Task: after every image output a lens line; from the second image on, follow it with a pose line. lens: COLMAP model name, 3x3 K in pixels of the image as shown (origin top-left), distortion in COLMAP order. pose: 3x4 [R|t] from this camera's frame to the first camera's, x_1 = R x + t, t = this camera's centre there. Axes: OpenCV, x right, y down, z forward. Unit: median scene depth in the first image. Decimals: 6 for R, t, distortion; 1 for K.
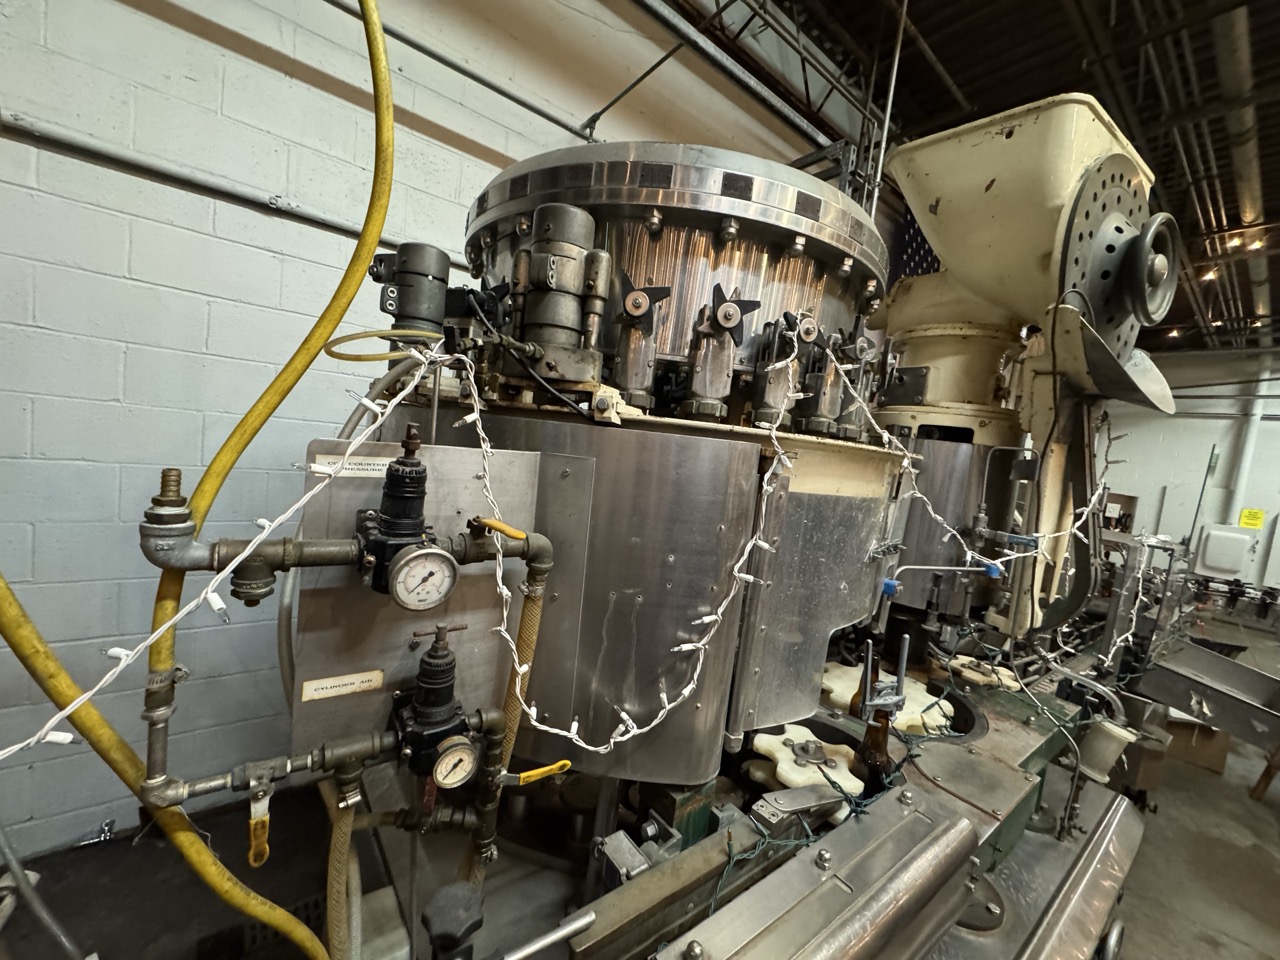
lens RADIAL K [[507.5, 0, 644.8], [0, 507.5, 479.9], [0, 0, 1]] dist [-0.000230, -0.000004]
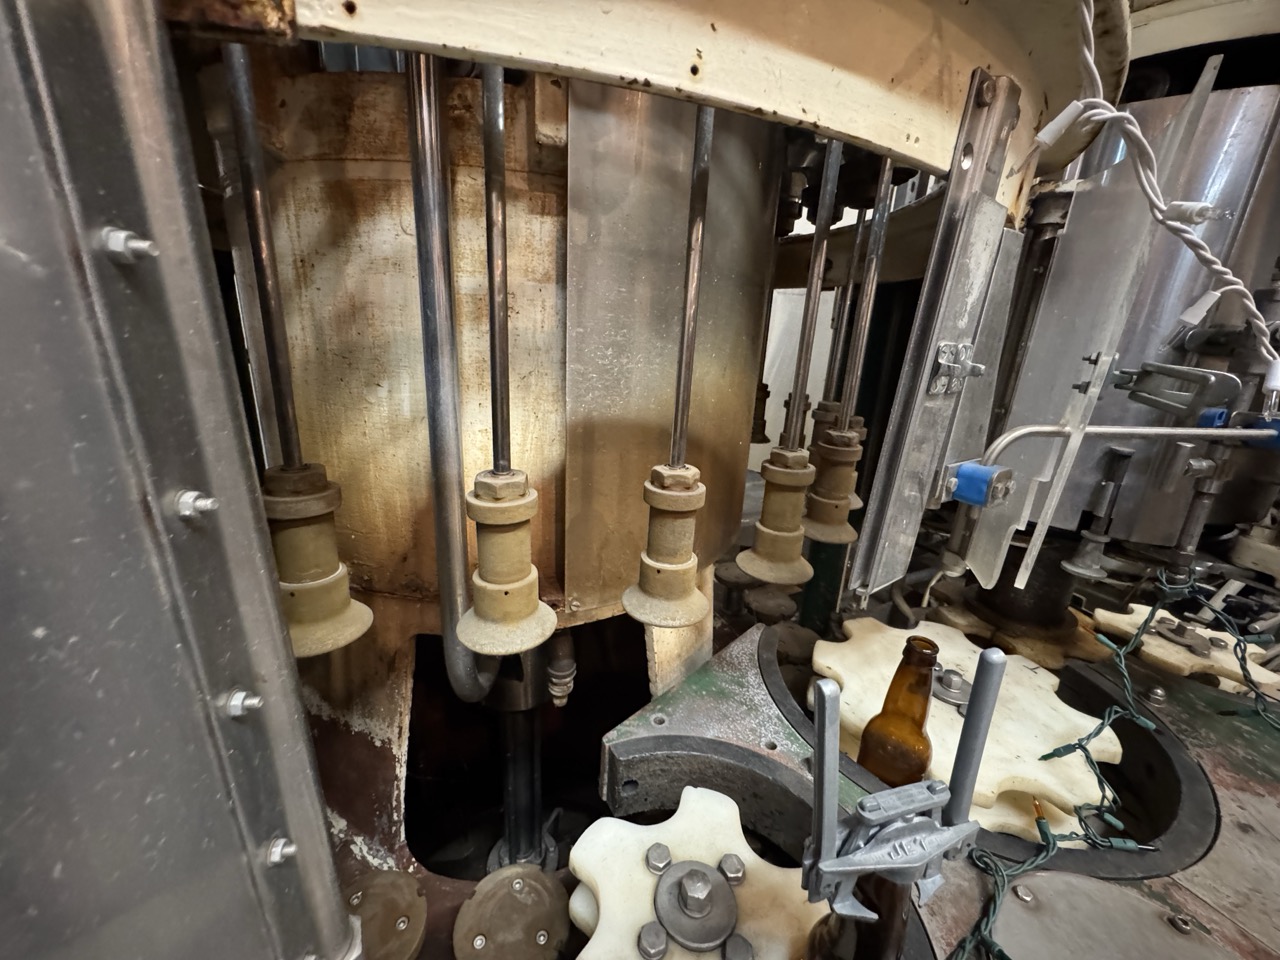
lens RADIAL K [[507.5, 0, 644.8], [0, 507.5, 479.9], [0, 0, 1]] dist [-0.000230, -0.000004]
pose [[0.980035, -0.009040, -0.198618, 0.277811], [0.050075, 0.977985, 0.202576, 0.105583], [0.192415, -0.208477, 0.958913, 0.521405]]
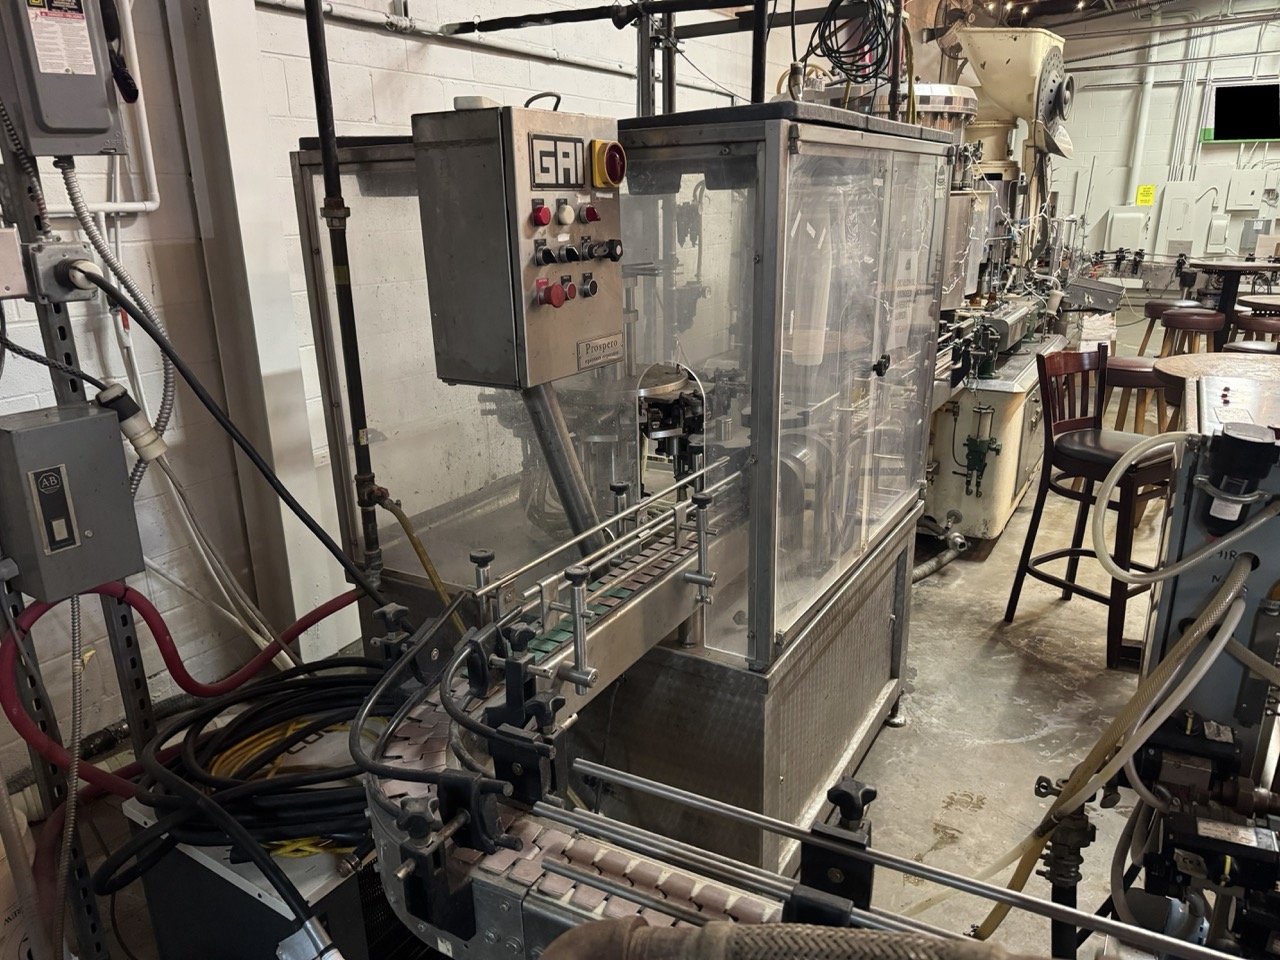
lens RADIAL K [[908.5, 0, 641.6], [0, 908.5, 470.3], [0, 0, 1]] dist [0.009081, -0.000559]
pose [[0.923282, -0.227570, 0.309455, -2.245236], [0.147253, 0.953756, 0.262042, -0.134560], [-0.354777, -0.196371, 0.914096, -2.236069]]
